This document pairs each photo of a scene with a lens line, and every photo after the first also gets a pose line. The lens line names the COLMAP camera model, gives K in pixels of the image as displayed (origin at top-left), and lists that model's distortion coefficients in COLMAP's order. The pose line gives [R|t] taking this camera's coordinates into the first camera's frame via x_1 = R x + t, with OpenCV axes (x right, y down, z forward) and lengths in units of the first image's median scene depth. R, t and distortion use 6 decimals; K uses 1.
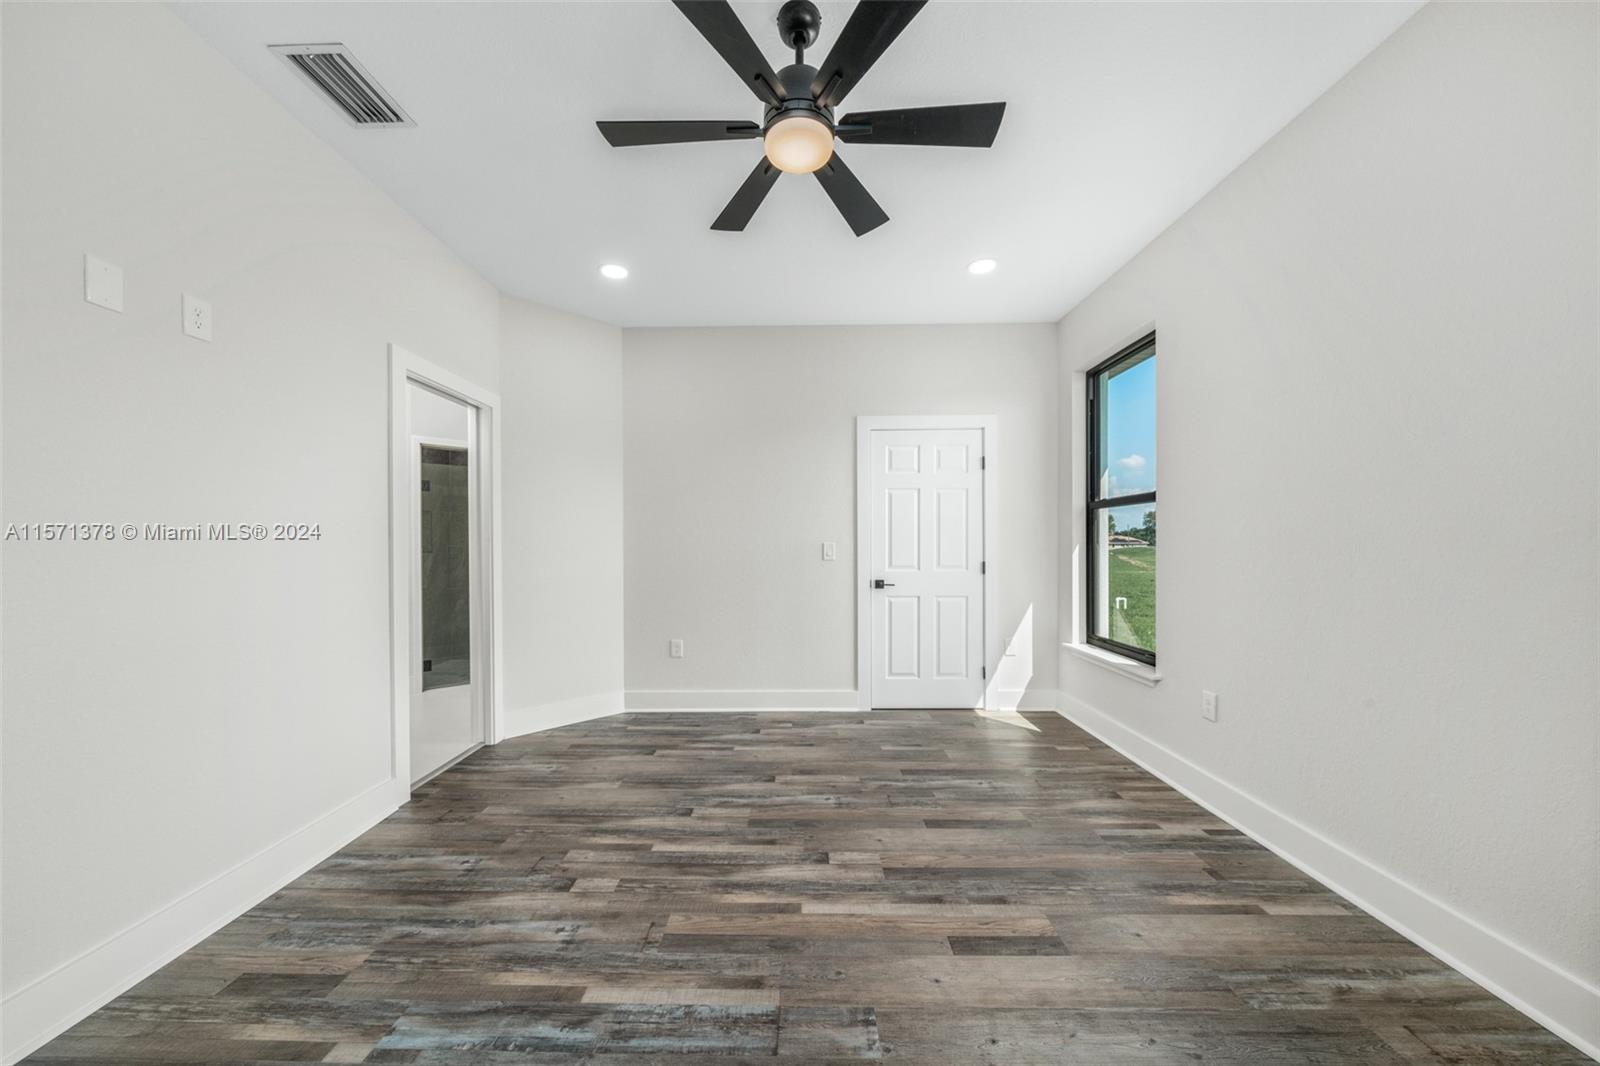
lens RADIAL K [[548.3, 0, 792.3], [0, 548.3, 547.5], [0, 0, 1]] dist [-0.005566, 0.000201]
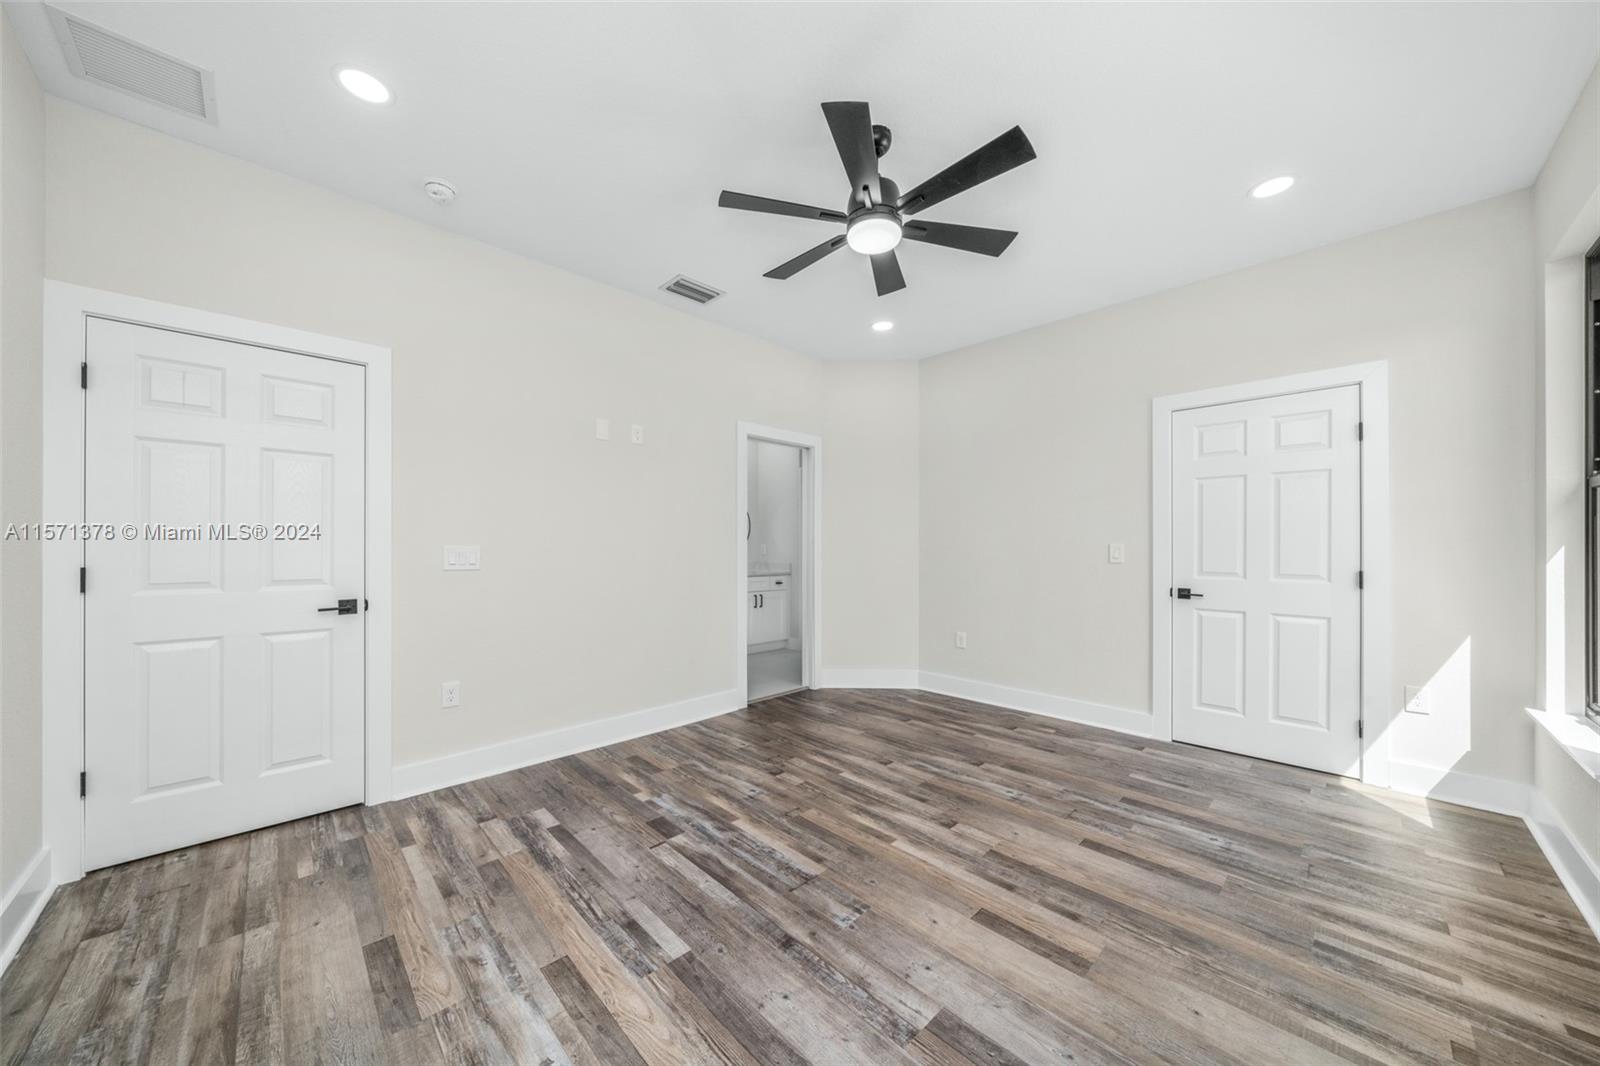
lens RADIAL K [[548.3, 0, 791.4], [0, 548.3, 541.9], [0, 0, 1]] dist [-0.005566, 0.000201]
pose [[0.705019, -0.001047, -0.709188, 0.581342], [-0.007165, 0.999937, -0.008599, -0.001039], [0.709153, 0.011144, 0.704967, -0.028789]]
